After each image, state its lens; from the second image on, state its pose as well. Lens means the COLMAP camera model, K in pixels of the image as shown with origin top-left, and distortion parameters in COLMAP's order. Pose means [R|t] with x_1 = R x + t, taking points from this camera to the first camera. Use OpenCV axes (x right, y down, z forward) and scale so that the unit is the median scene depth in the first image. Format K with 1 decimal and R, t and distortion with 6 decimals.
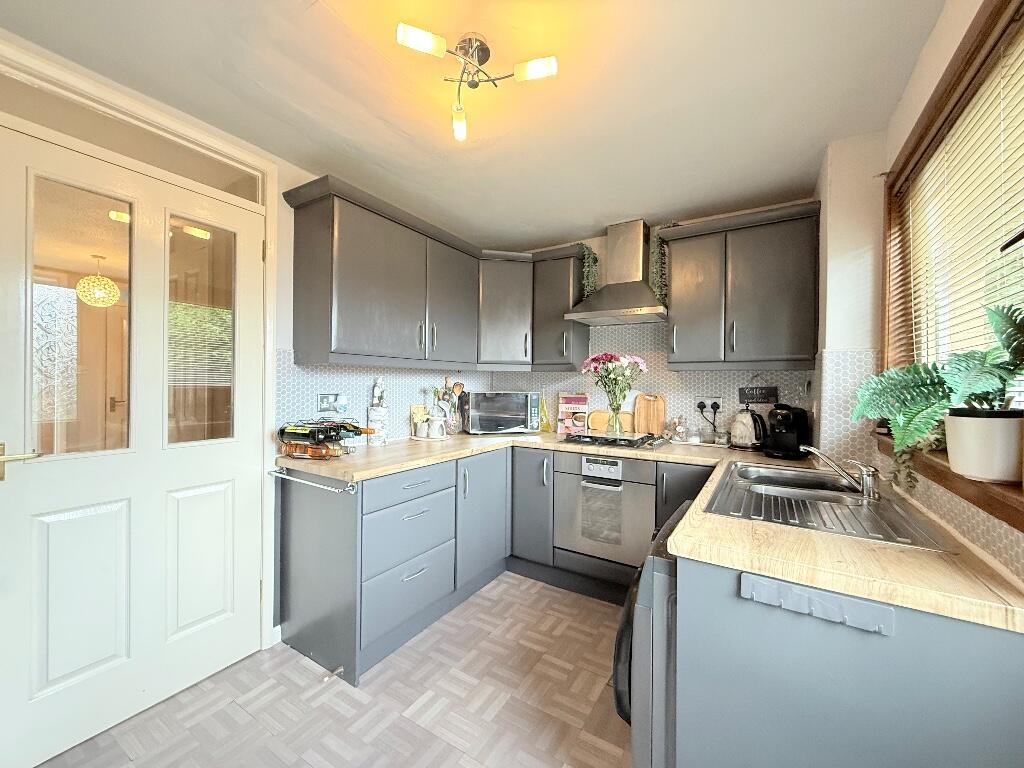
lens RADIAL K [[406.4, 0, 510.2], [0, 406.4, 384.5], [0, 0, 1]] dist [-0.004899, 0.001722]
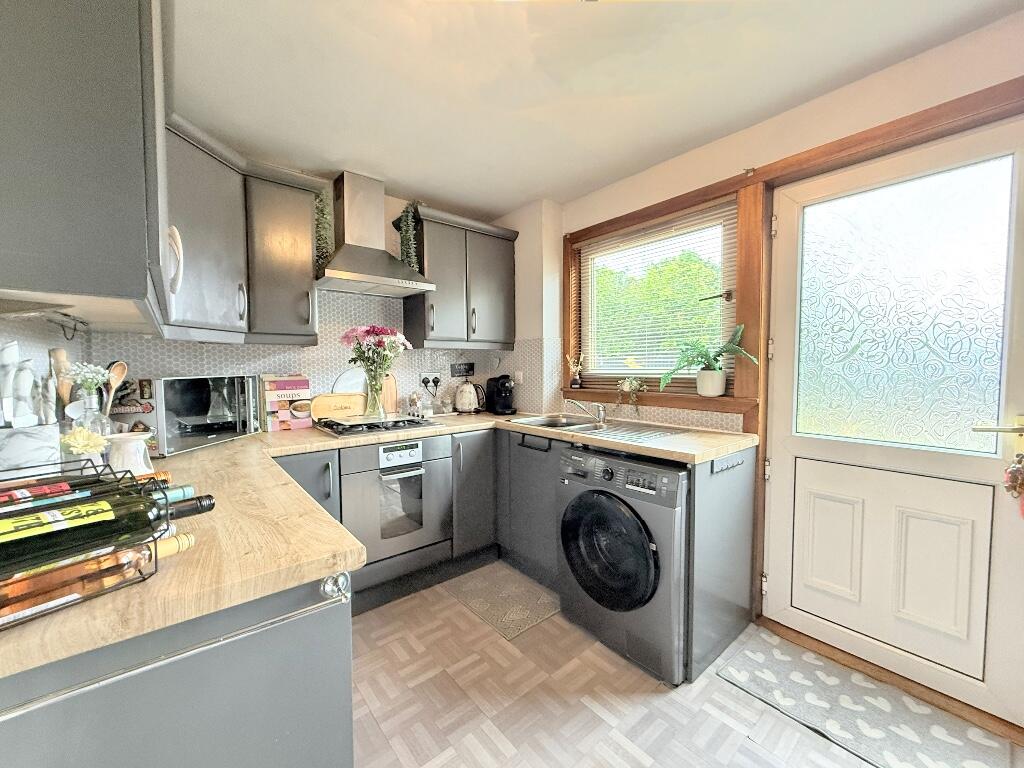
lens RADIAL K [[406.4, 0, 510.0], [0, 406.4, 383.7], [0, 0, 1]] dist [-0.004899, 0.001722]
pose [[0.313110, -0.056013, 0.948064, -0.540493], [0.013960, 0.998423, 0.054378, 0.003328], [-0.949614, -0.003791, 0.313398, 0.486970]]
